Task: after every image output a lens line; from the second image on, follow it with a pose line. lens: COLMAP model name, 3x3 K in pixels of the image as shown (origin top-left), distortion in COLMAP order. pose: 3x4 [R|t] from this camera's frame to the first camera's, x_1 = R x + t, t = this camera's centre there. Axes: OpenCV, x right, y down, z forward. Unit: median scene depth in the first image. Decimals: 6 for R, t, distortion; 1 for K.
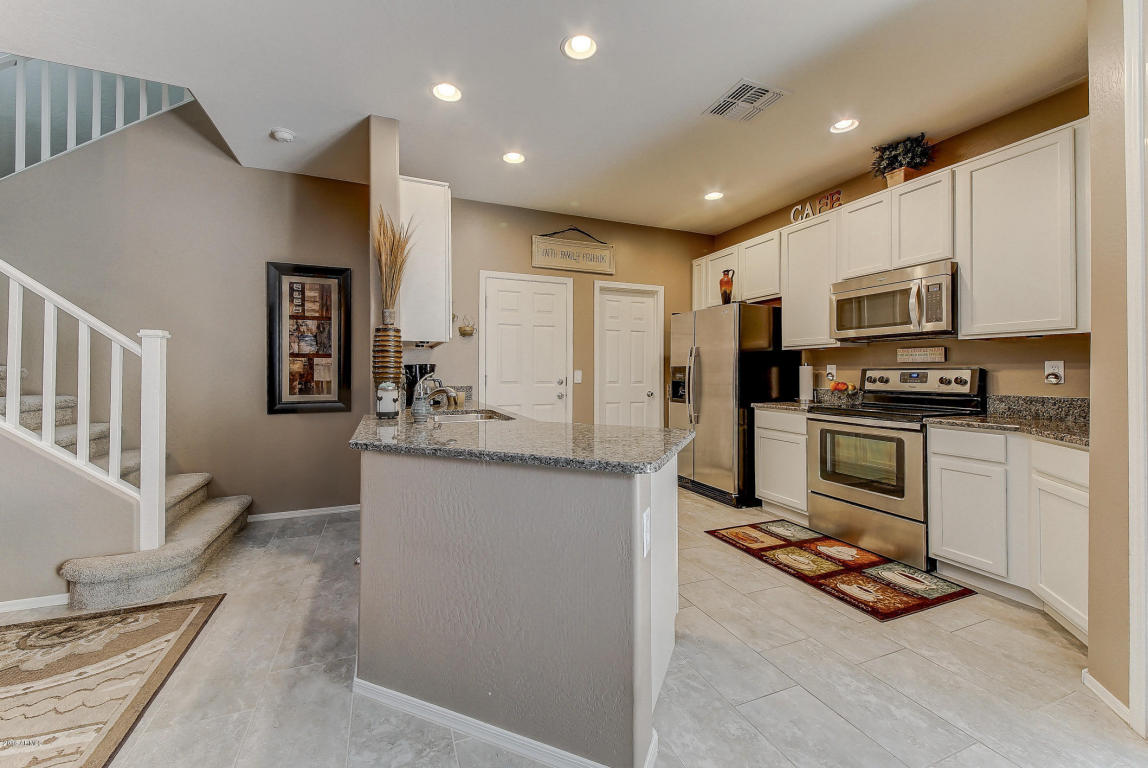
lens RADIAL K [[465.2, 0, 572.3], [0, 465.2, 375.5], [0, 0, 1]] dist [0.002219, -0.002135]
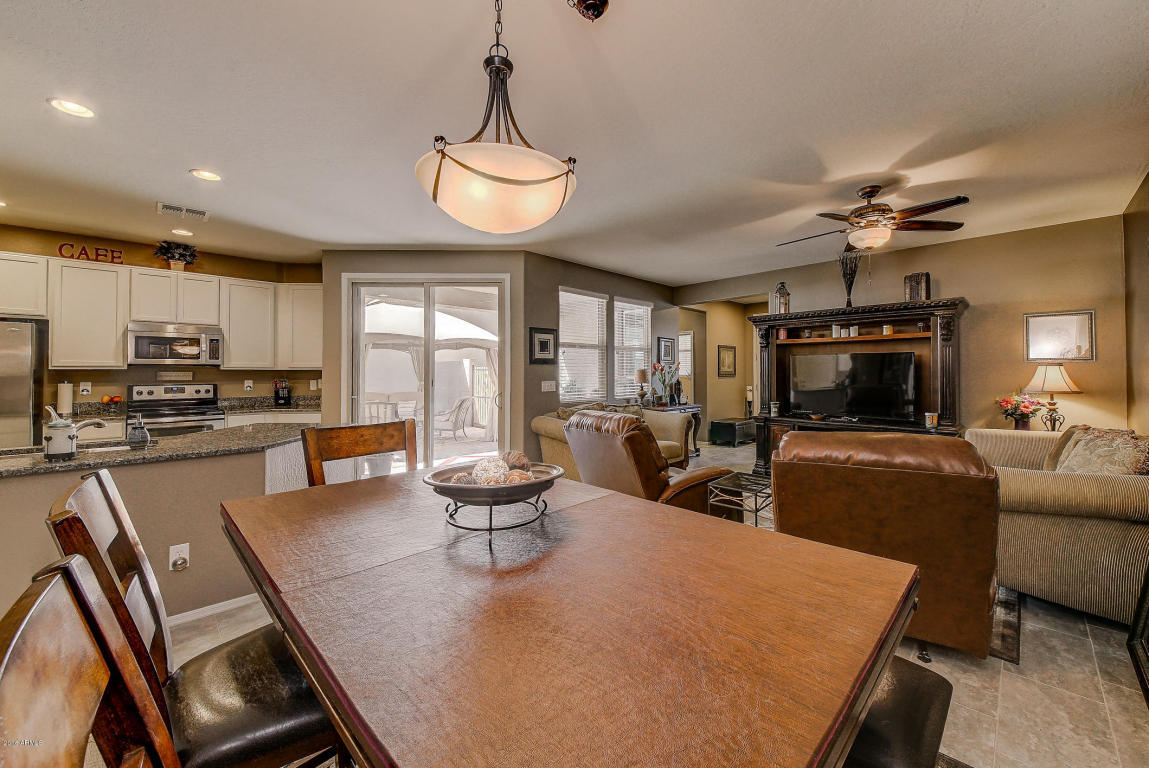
lens RADIAL K [[444.3, 0, 563.9], [0, 444.3, 359.6], [0, 0, 1]] dist [-0.009167, -0.001989]
pose [[-0.370243, 0.024004, 0.928625, -1.212468], [0.004376, 0.999700, -0.024096, -0.060261], [-0.928925, -0.004857, -0.370237, 0.330055]]
